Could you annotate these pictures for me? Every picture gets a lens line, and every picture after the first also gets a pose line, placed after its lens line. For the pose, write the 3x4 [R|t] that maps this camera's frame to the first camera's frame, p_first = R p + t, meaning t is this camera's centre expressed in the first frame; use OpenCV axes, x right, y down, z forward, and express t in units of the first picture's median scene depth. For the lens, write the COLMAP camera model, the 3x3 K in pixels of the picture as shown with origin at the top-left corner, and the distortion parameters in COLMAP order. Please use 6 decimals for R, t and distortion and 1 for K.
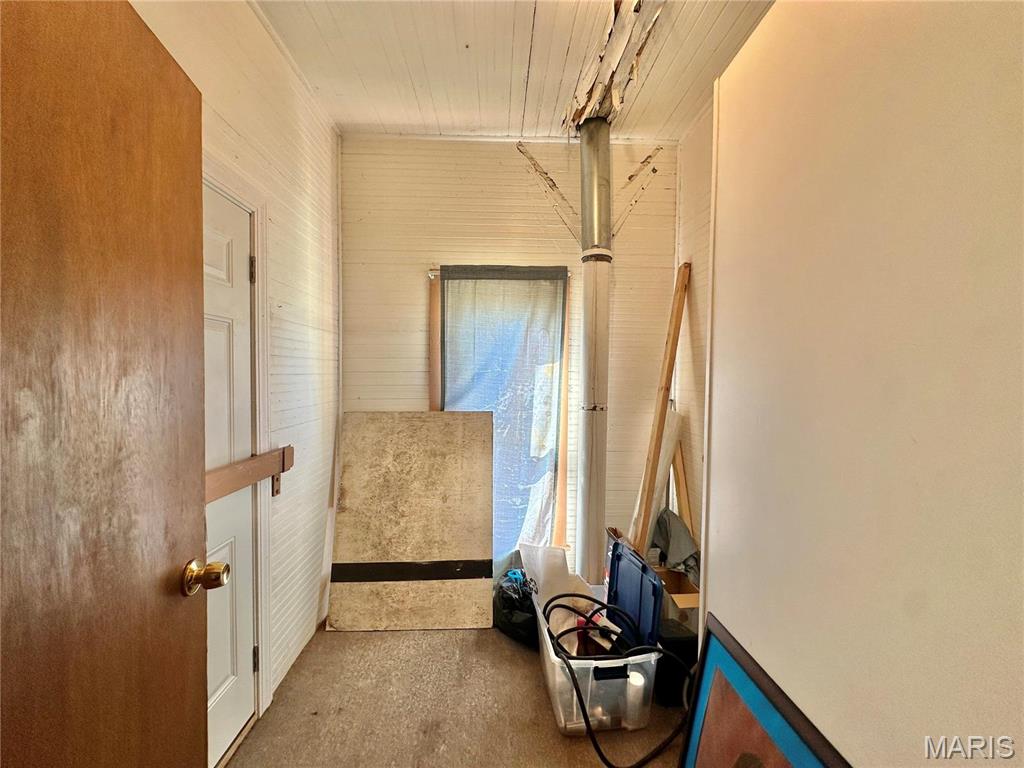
lens RADIAL K [[410.3, 0, 511.7], [0, 410.3, 386.9], [0, 0, 1]] dist [-0.002618, 0.000332]
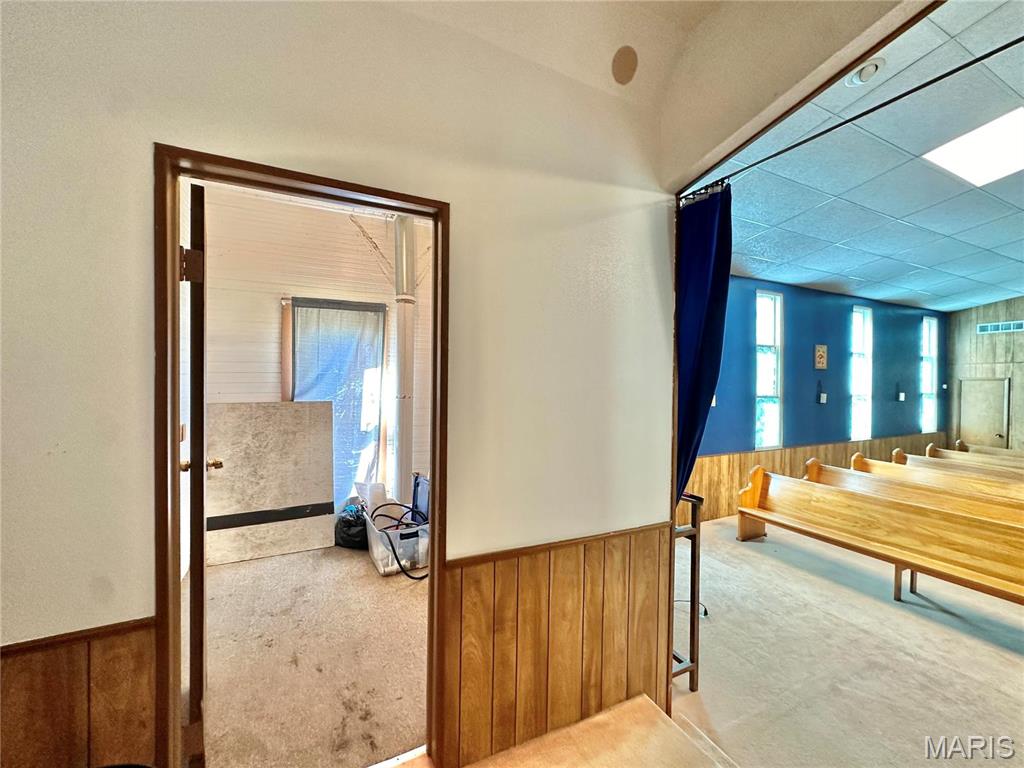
lens RADIAL K [[410.3, 0, 510.6], [0, 410.3, 385.0], [0, 0, 1]] dist [-0.002618, 0.000332]
pose [[0.916254, -0.004033, 0.400577, -0.051326], [0.006522, 0.999967, -0.004848, 0.016342], [-0.400544, 0.007055, 0.916250, -0.575225]]
